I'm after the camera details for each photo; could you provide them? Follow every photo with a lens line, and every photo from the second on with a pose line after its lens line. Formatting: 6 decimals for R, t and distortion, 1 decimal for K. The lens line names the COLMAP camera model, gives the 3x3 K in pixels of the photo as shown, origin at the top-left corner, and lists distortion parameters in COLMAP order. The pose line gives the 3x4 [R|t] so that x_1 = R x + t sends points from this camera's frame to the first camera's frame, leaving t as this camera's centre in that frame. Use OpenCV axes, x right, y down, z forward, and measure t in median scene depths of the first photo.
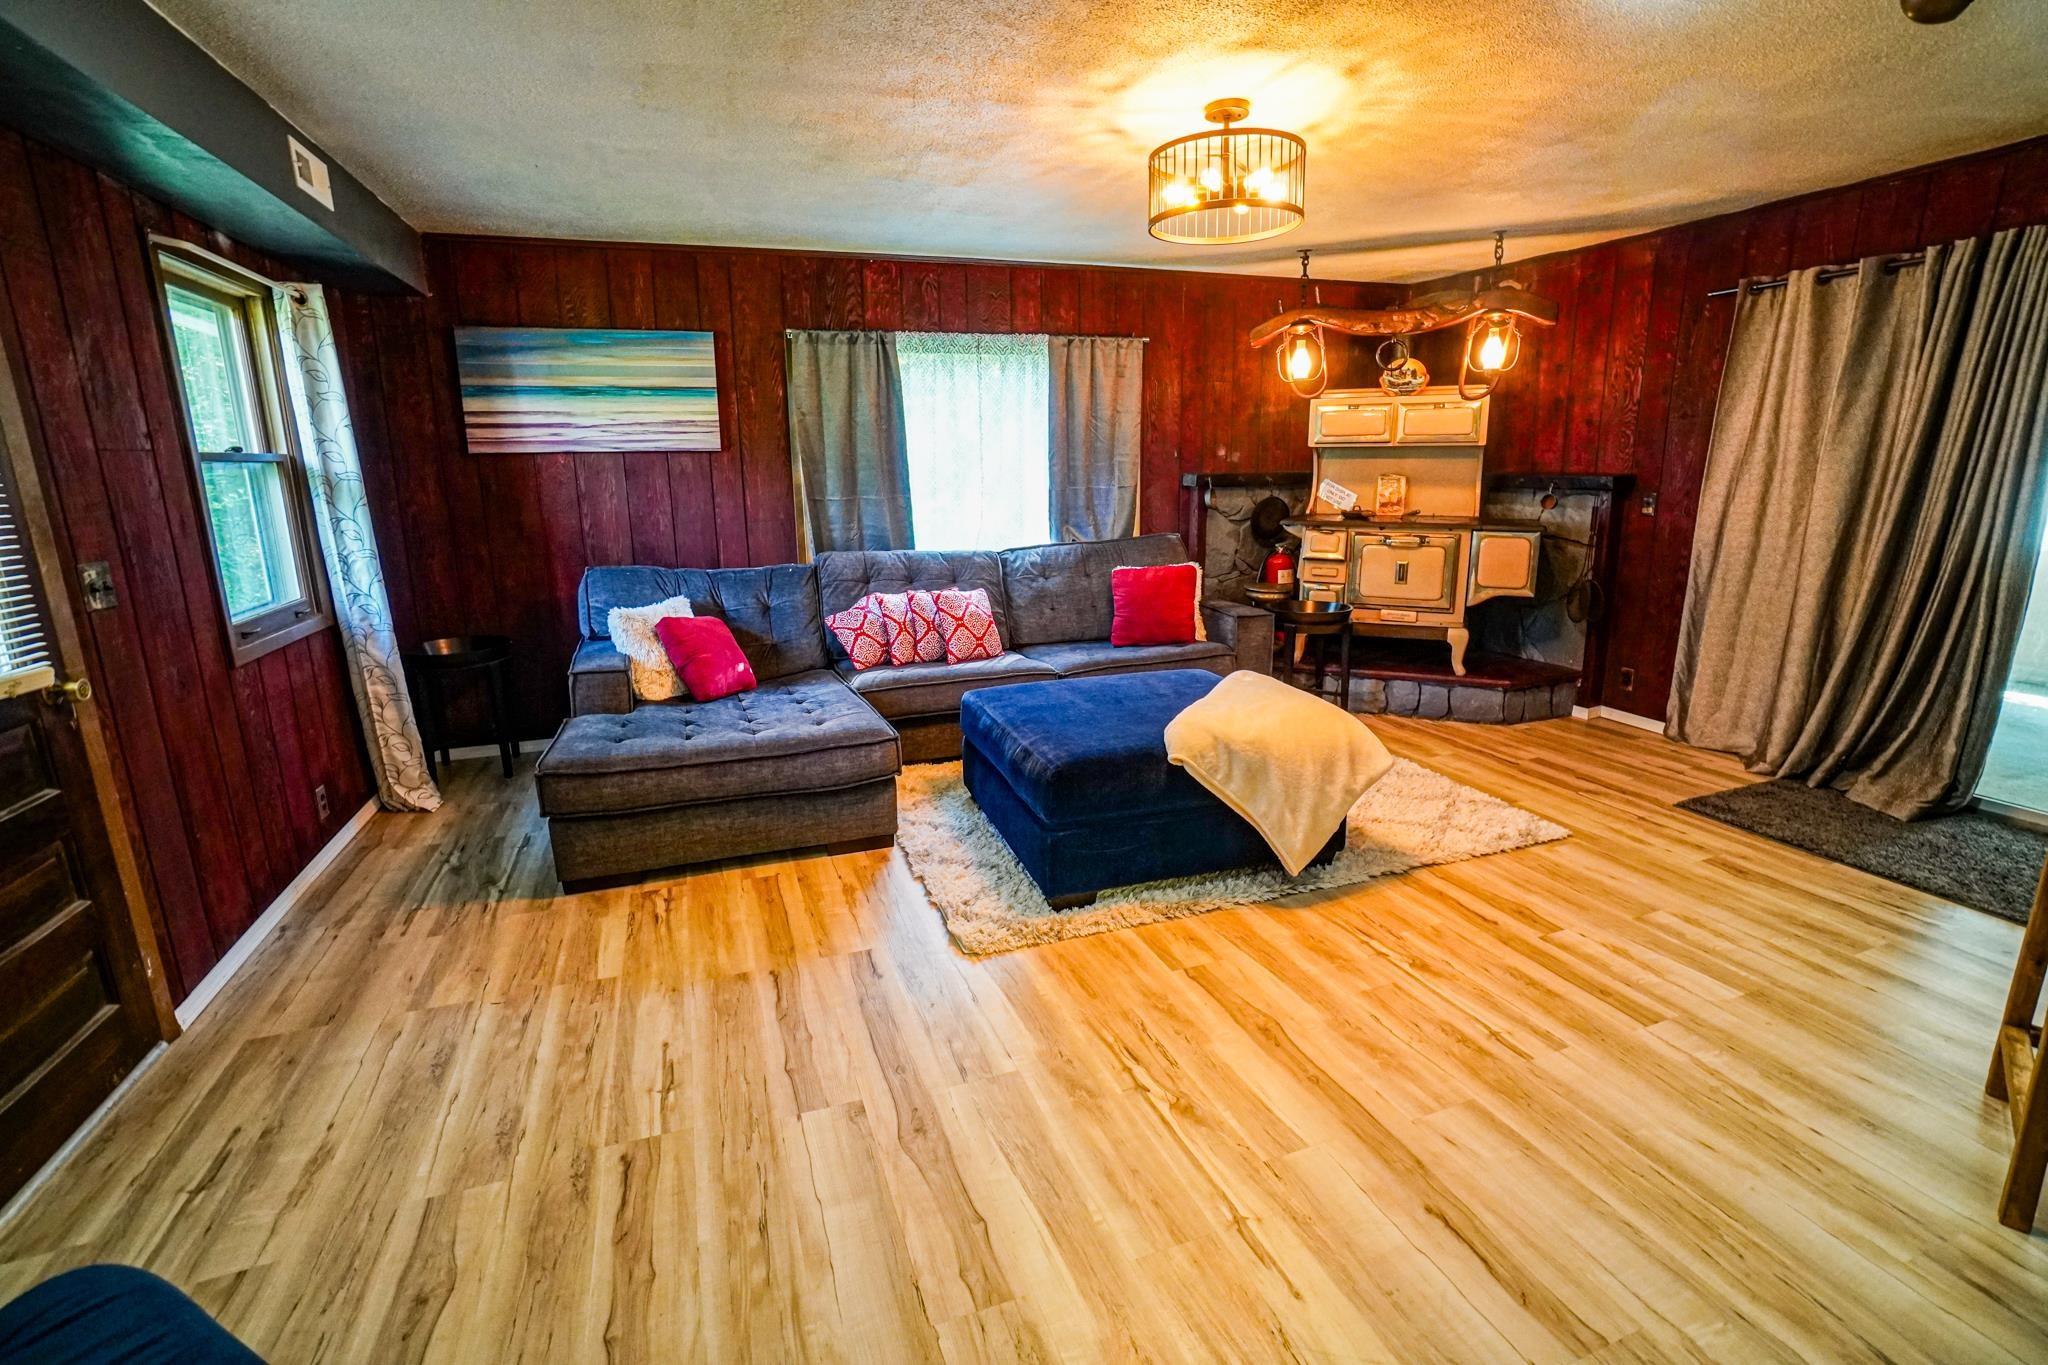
lens RADIAL K [[902.2, 0, 1006.2], [0, 902.2, 665.0], [0, 0, 1]] dist [-0.065724, 0.023809]
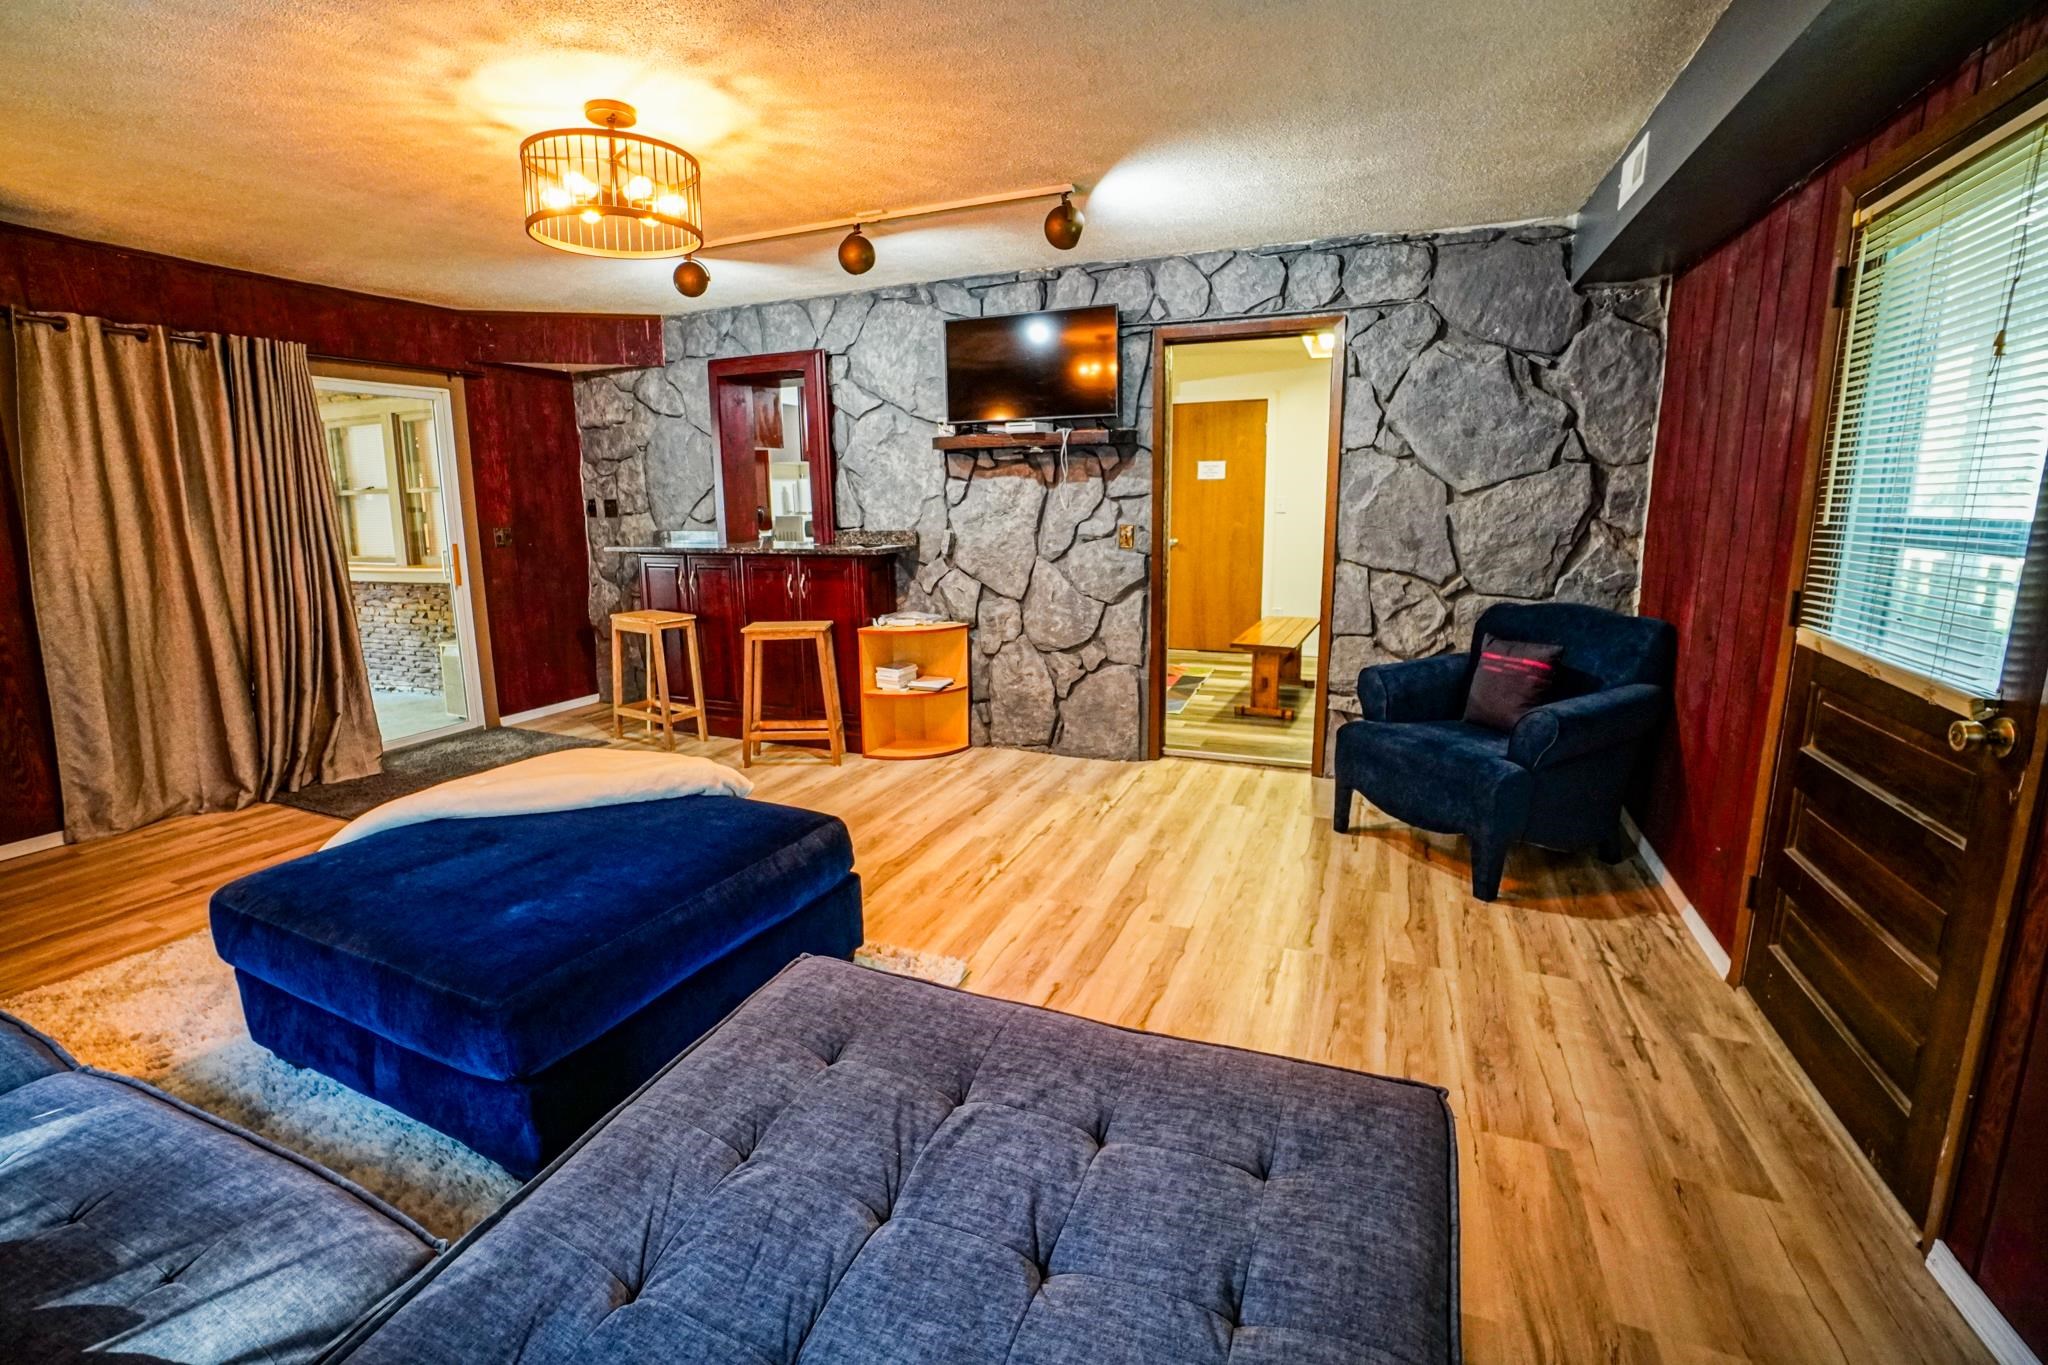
lens RADIAL K [[902.2, 0, 1006.2], [0, 902.2, 665.0], [0, 0, 1]] dist [-0.065724, 0.023809]
pose [[-0.737578, -0.098475, 0.668043, -0.837818], [0.172309, 0.929111, 0.327203, -0.373846], [-0.652907, 0.356448, -0.668324, 1.793026]]
